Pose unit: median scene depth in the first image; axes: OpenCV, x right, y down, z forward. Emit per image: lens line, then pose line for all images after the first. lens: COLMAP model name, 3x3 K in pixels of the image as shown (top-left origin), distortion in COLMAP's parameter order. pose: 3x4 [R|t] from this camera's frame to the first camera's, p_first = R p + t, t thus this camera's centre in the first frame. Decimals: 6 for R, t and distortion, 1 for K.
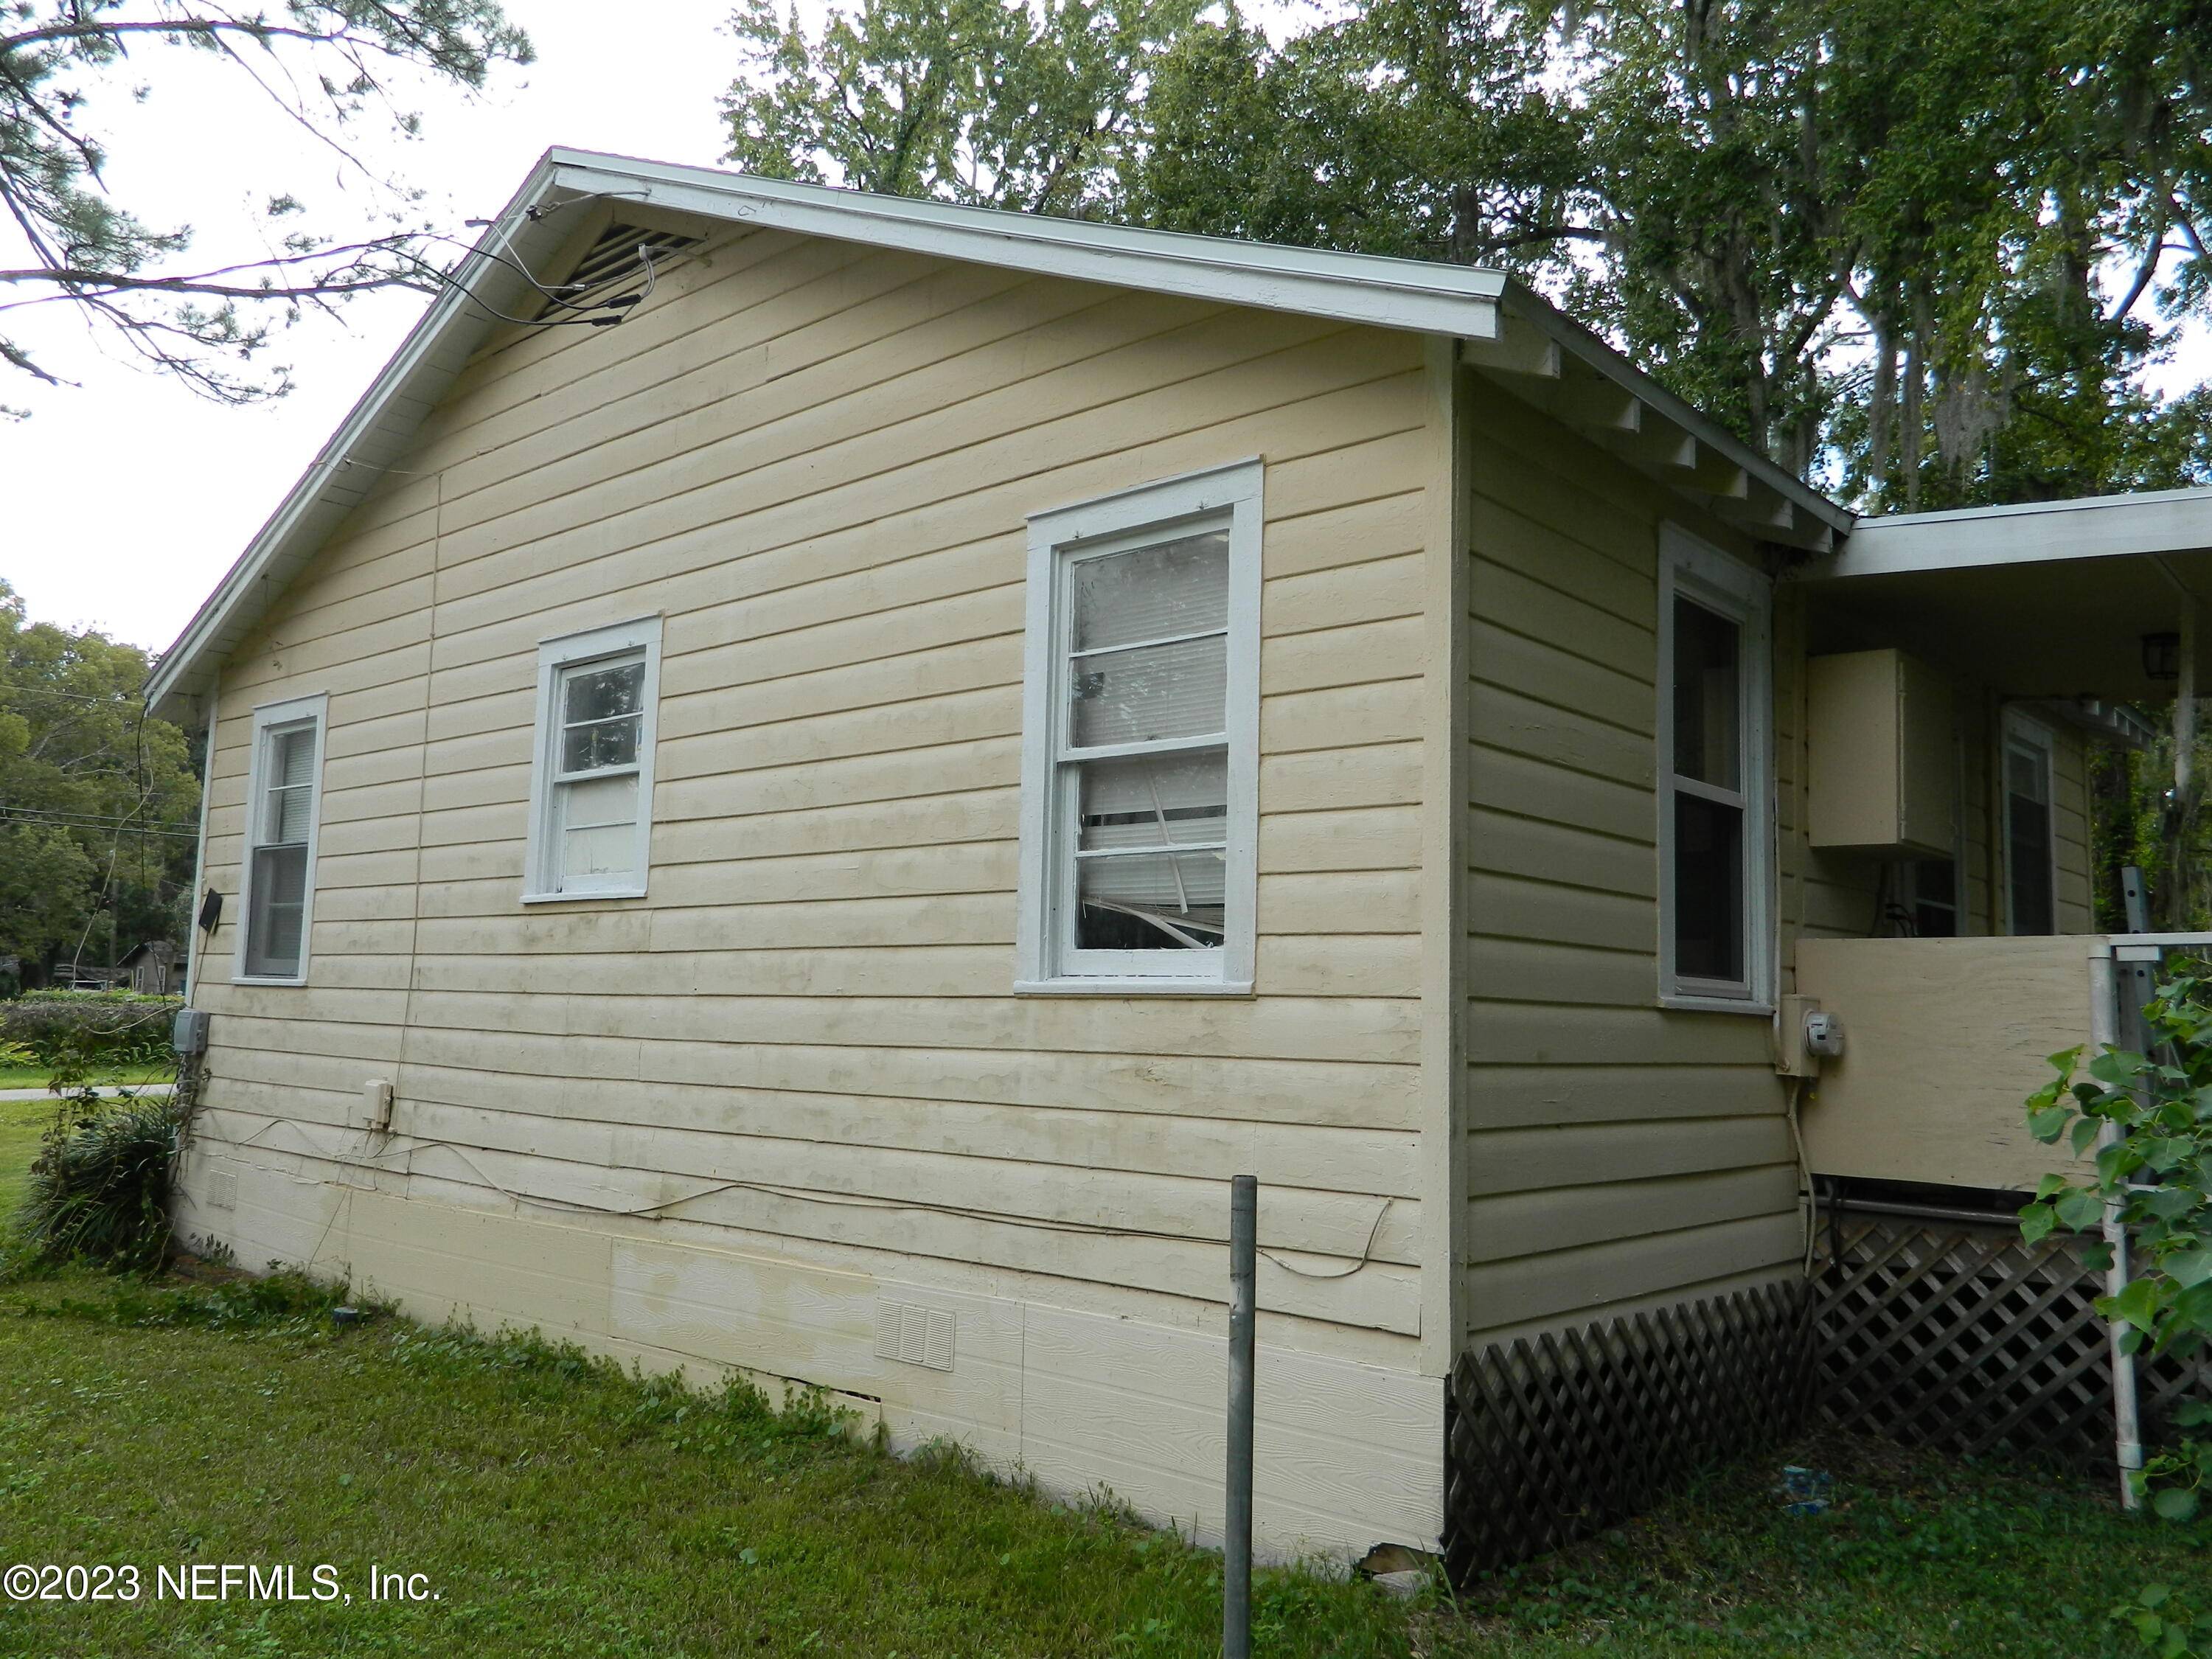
lens RADIAL K [[1685.4, 0, 1110.0], [0, 1685.4, 840.7], [0, 0, 1]] dist [0.041704, -0.020047]
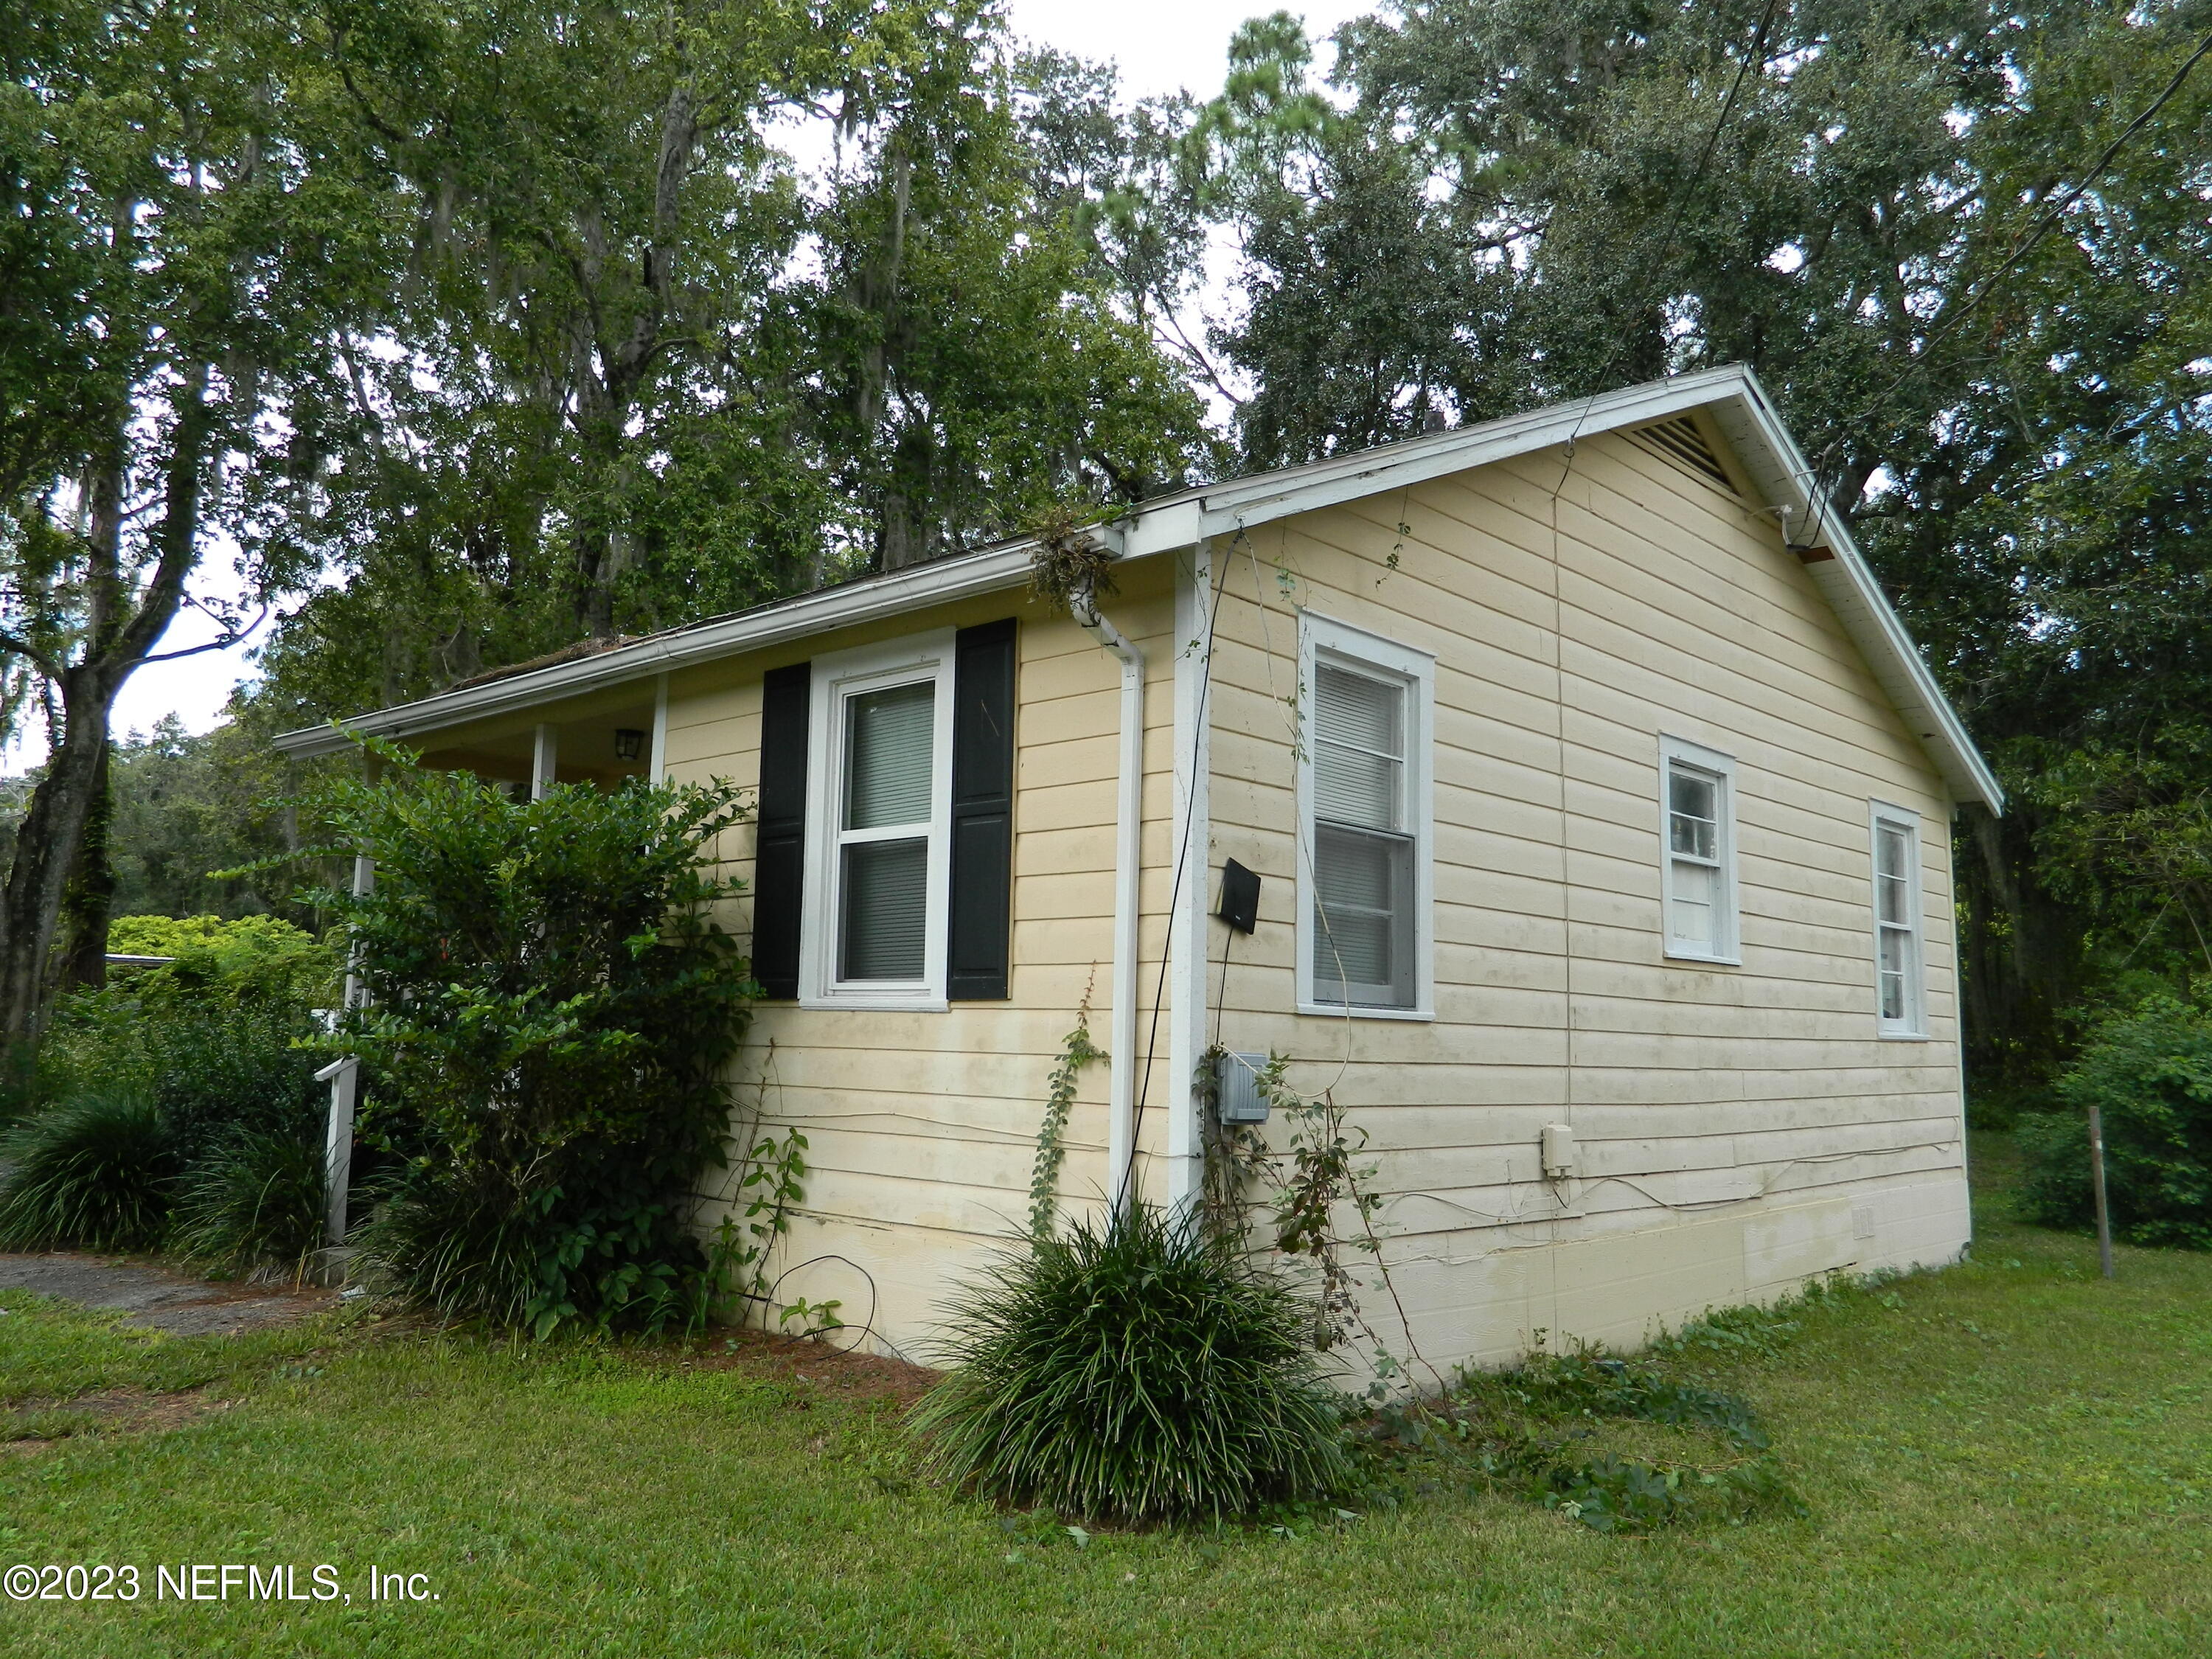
lens RADIAL K [[1685.4, 0, 1106.5], [0, 1685.4, 828.1], [0, 0, 1]] dist [0.041704, -0.020047]
pose [[0.013636, 0.094457, 0.995436, -1.390739], [-0.128799, 0.987401, -0.091930, 0.097046], [-0.991577, -0.126957, 0.025630, 1.249974]]
